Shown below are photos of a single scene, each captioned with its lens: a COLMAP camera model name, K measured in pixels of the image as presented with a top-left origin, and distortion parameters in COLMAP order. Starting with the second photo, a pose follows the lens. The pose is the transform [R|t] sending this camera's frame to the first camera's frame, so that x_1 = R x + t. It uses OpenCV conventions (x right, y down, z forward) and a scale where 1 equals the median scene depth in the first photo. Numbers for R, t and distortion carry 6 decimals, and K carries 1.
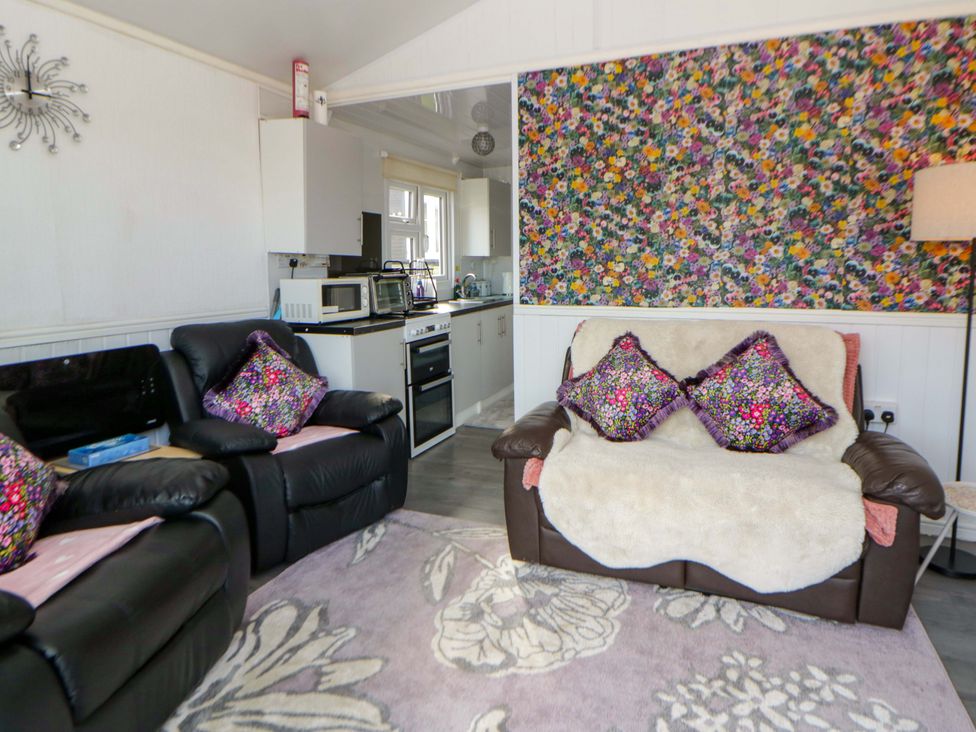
lens RADIAL K [[566.1, 0, 517.8], [0, 566.1, 328.2], [0, 0, 1]] dist [0.004617, -0.011192]
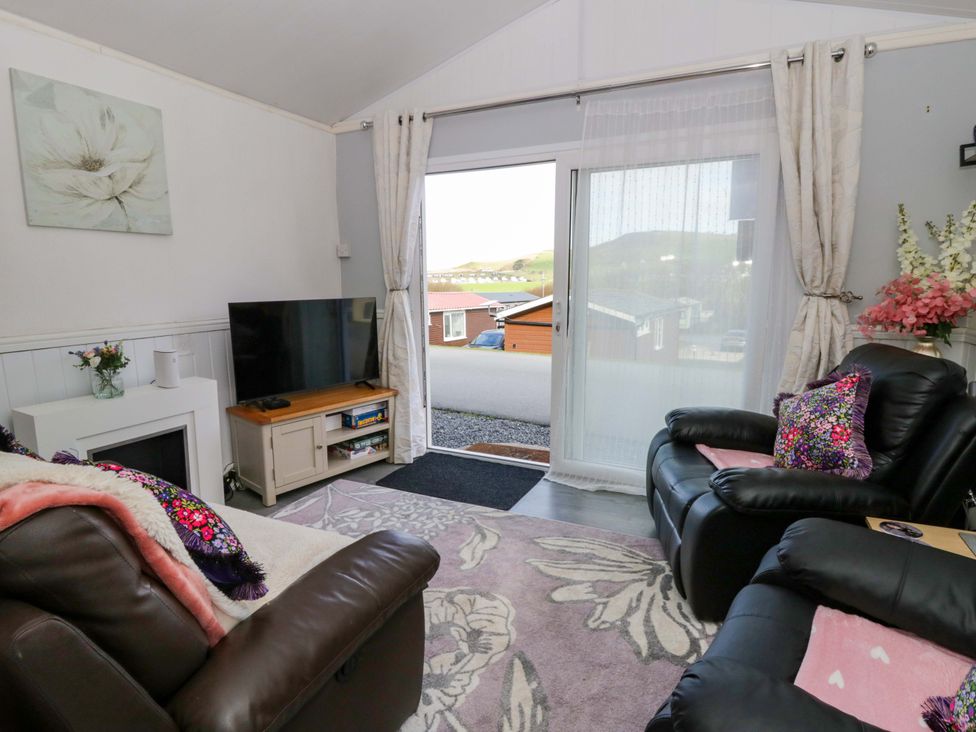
lens RADIAL K [[514.8, 0, 496.5], [0, 514.8, 360.3], [0, 0, 1]] dist [0.002489, -0.012088]
pose [[-0.997313, 0.010421, 0.072519, -0.136136], [0.028245, 0.968004, 0.249340, -0.135363], [-0.067601, 0.250718, -0.965697, 1.297619]]
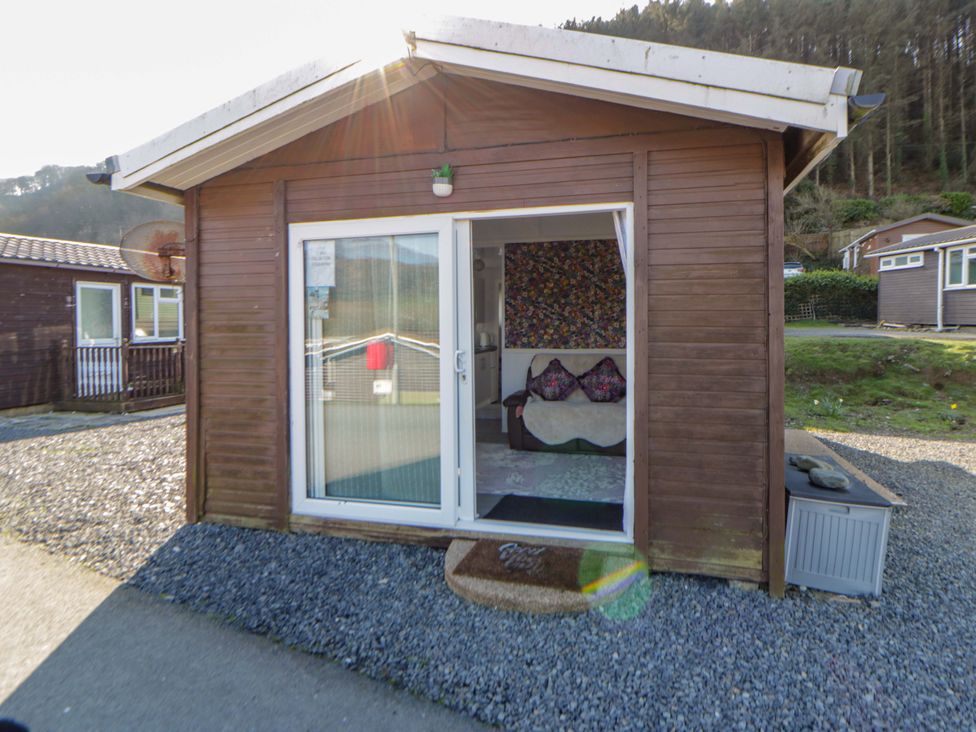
lens RADIAL K [[566.1, 0, 504.8], [0, 566.1, 336.7], [0, 0, 1]] dist [0.004617, -0.011192]
pose [[0.994575, 0.002880, 0.103984, -0.246007], [0.006489, 0.995952, -0.089649, 0.119042], [-0.103821, 0.089838, 0.990530, -1.246909]]
